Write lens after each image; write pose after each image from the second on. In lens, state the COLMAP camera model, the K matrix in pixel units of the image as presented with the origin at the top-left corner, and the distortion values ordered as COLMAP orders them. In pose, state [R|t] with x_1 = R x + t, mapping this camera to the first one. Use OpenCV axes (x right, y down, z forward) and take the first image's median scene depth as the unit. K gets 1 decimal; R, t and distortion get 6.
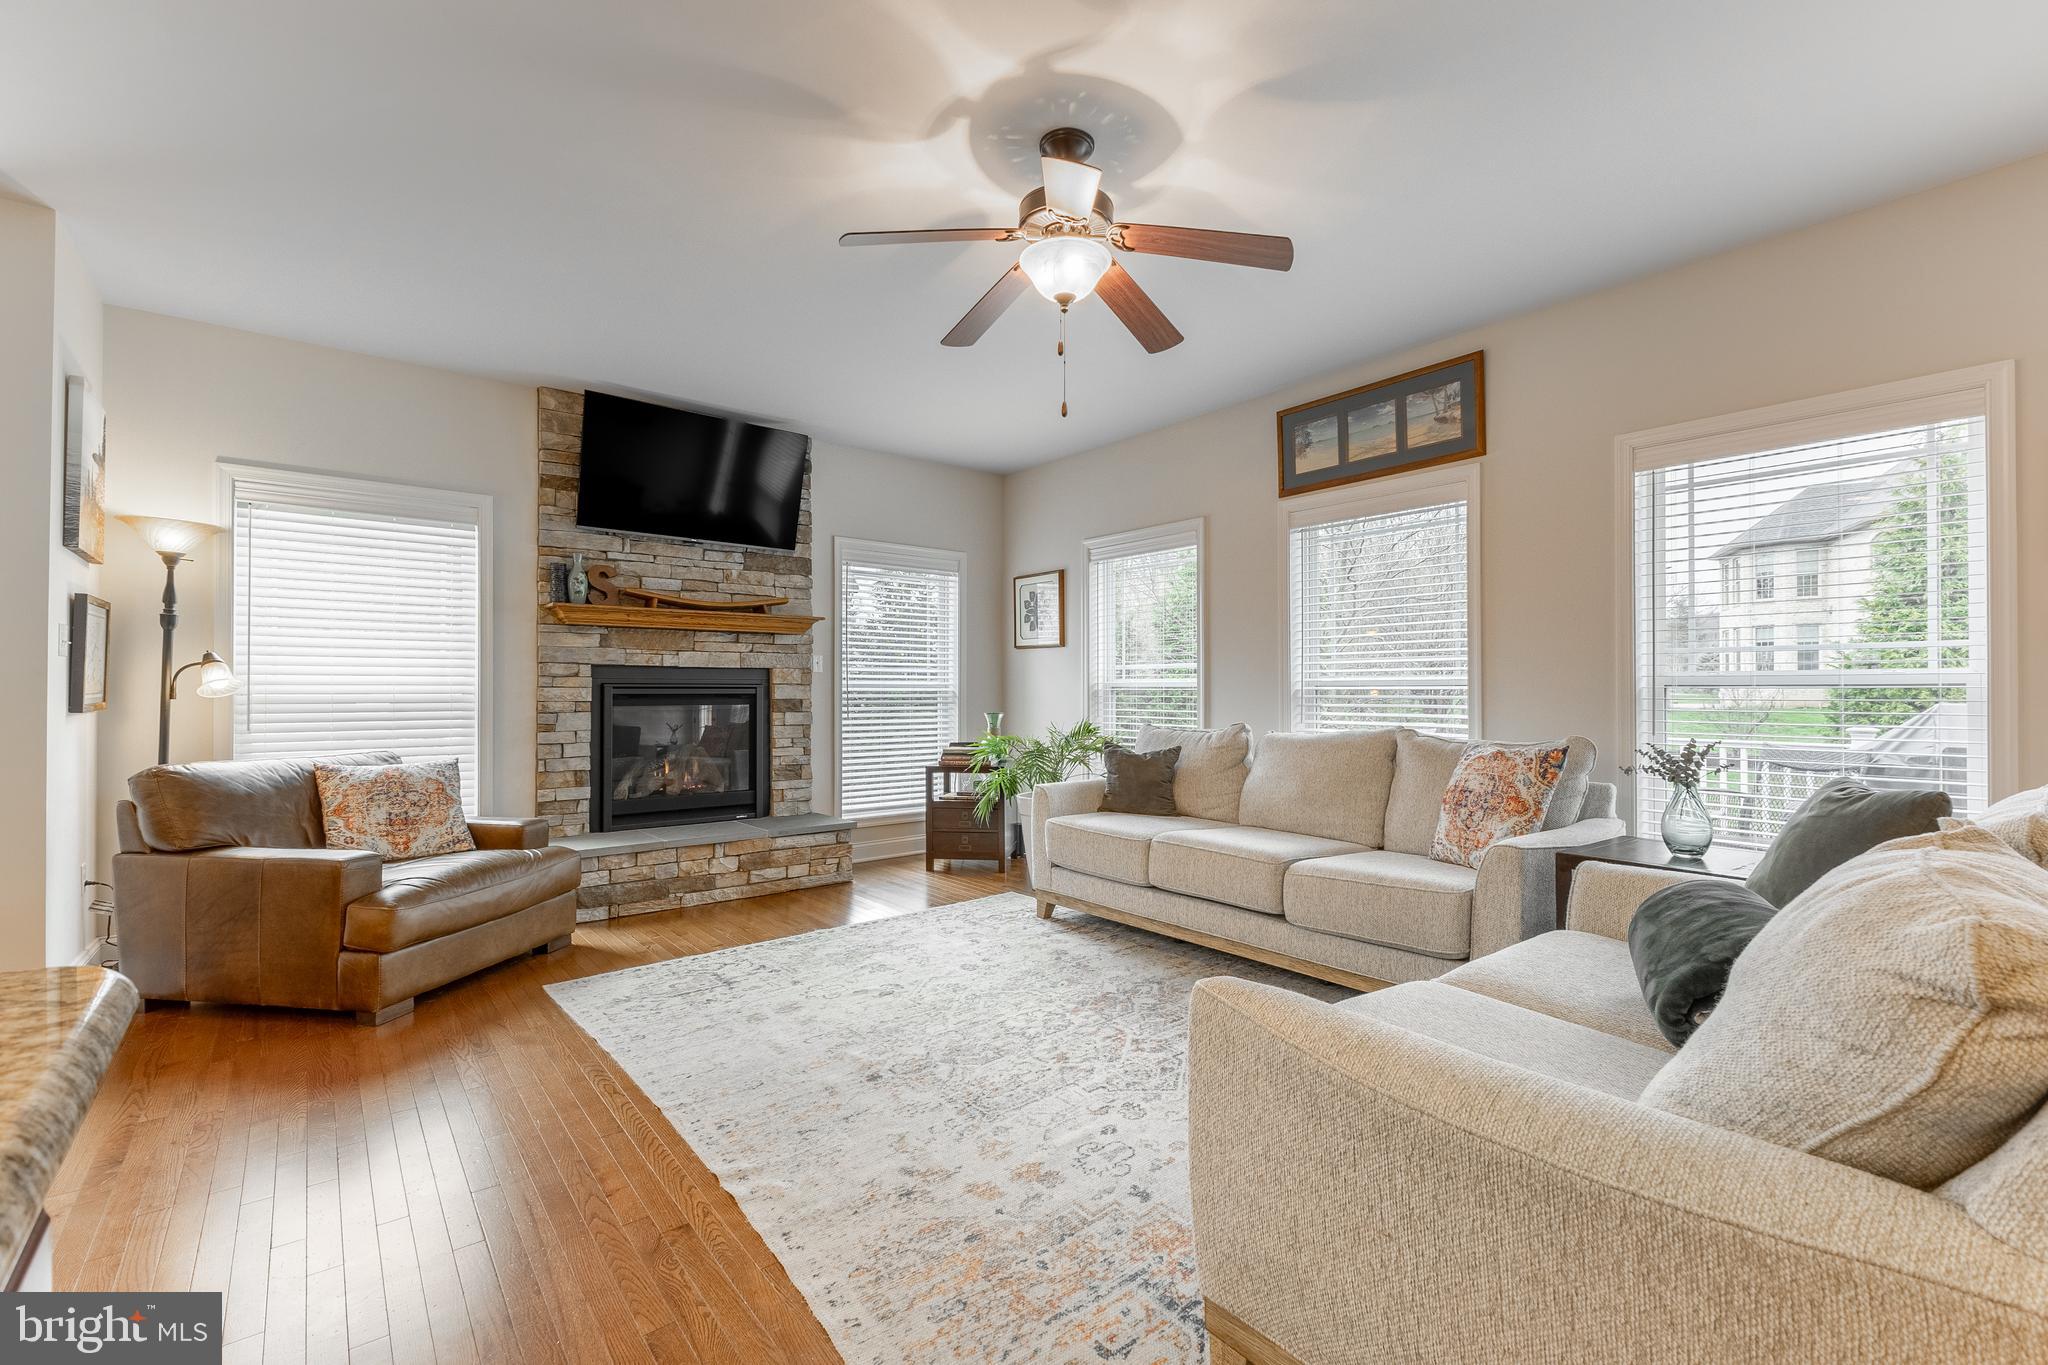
lens RADIAL K [[884.0, 0, 1029.6], [0, 884.0, 684.8], [0, 0, 1]] dist [0.005382, -0.000699]
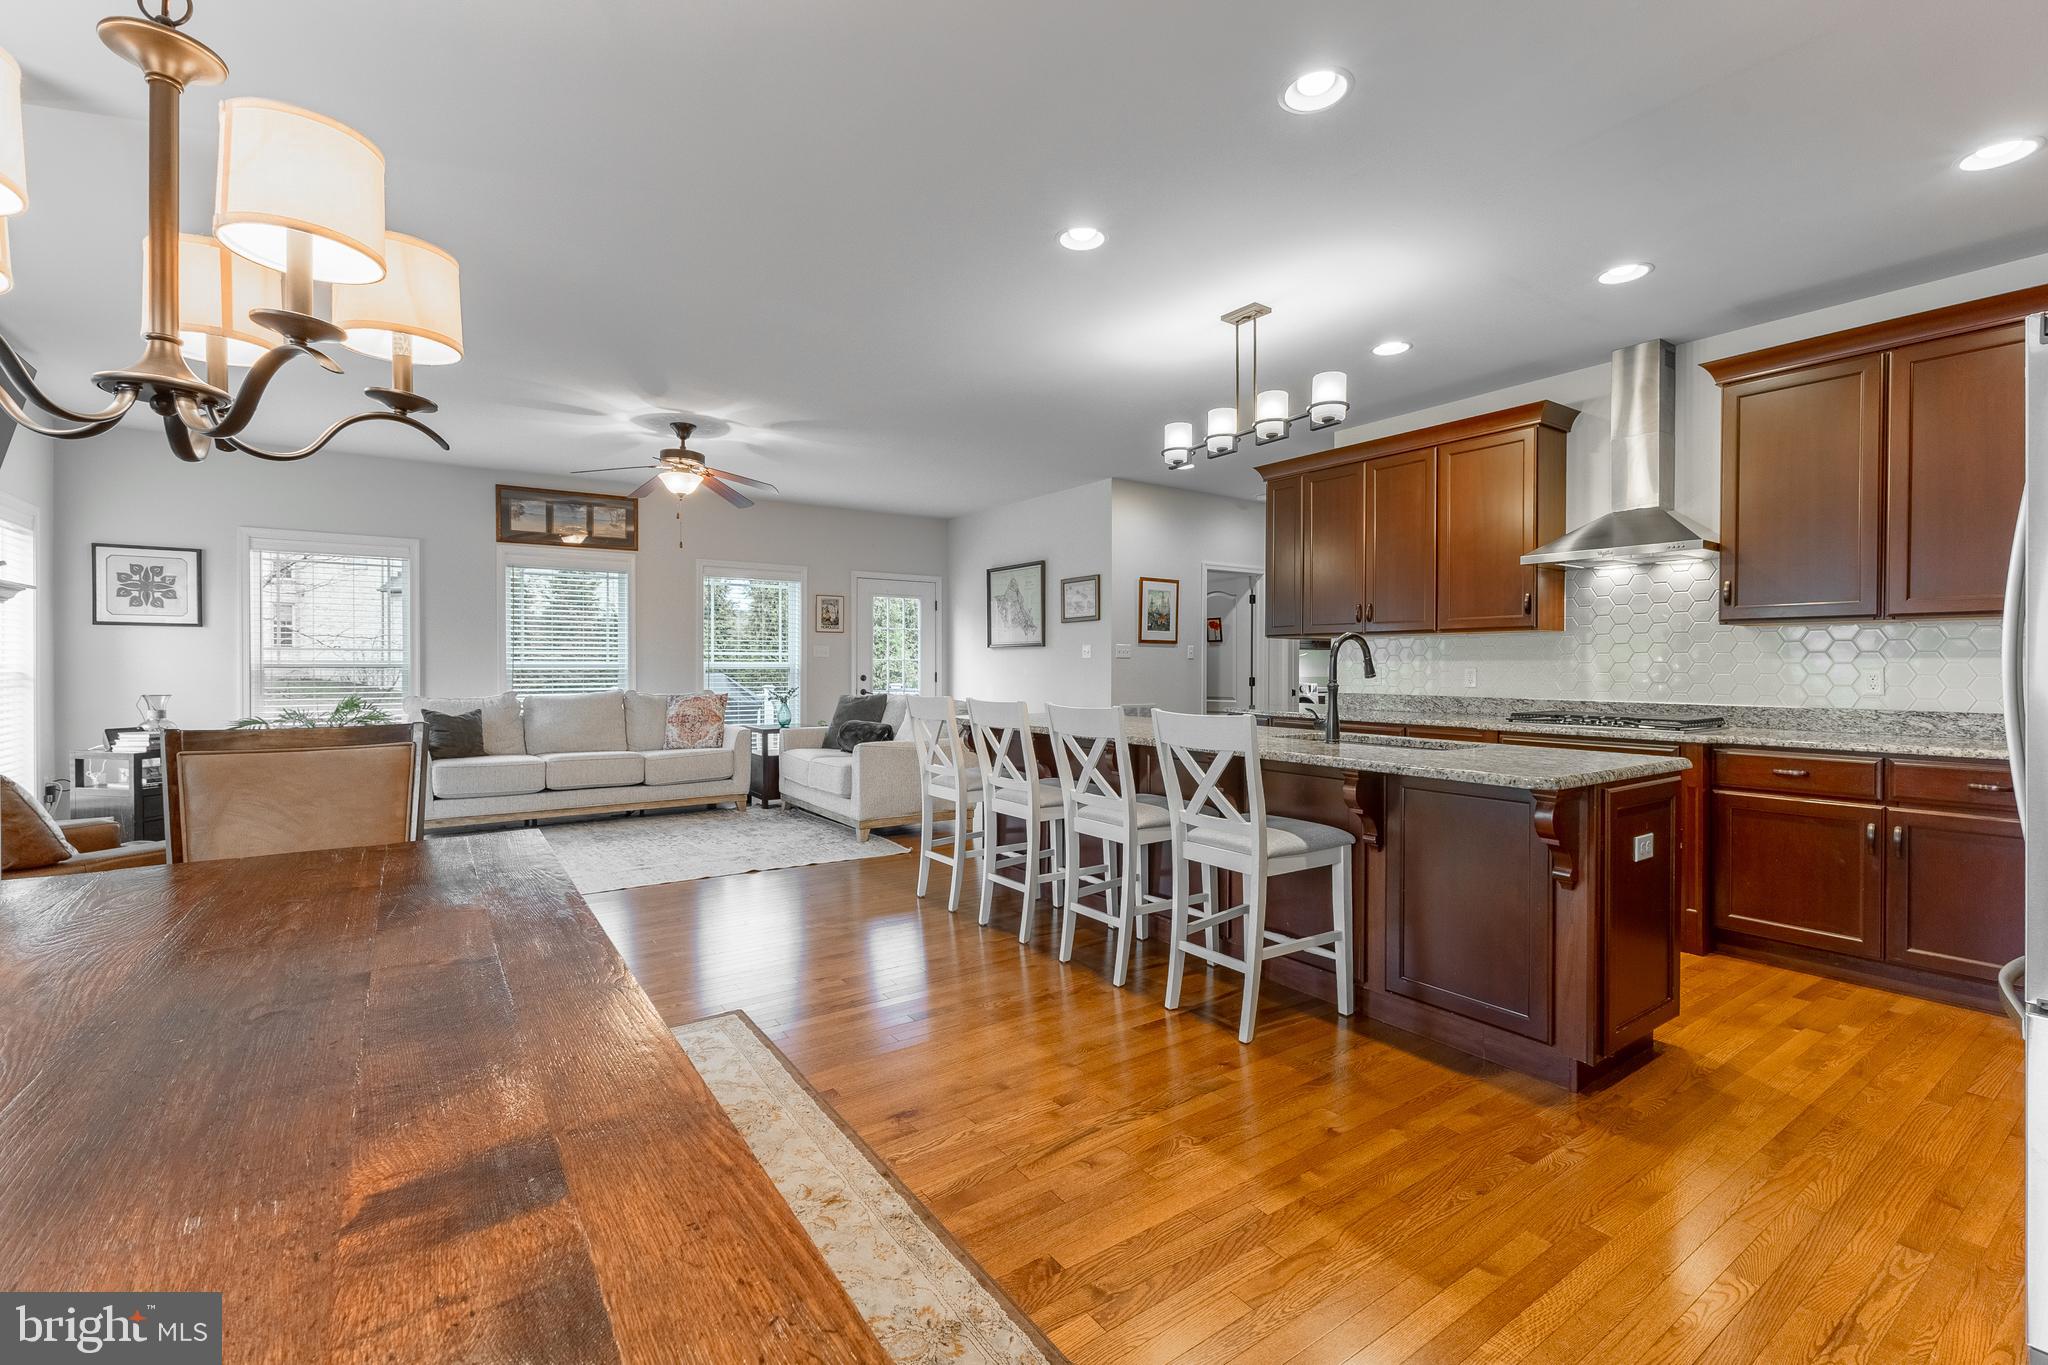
lens RADIAL K [[884.0, 0, 1033.1], [0, 884.0, 675.2], [0, 0, 1]] dist [0.005382, -0.000699]
pose [[0.064727, -0.011411, 0.997838, -1.236934], [-0.012509, 0.999847, 0.012245, -0.015400], [-0.997825, -0.013275, 0.064574, -0.010291]]
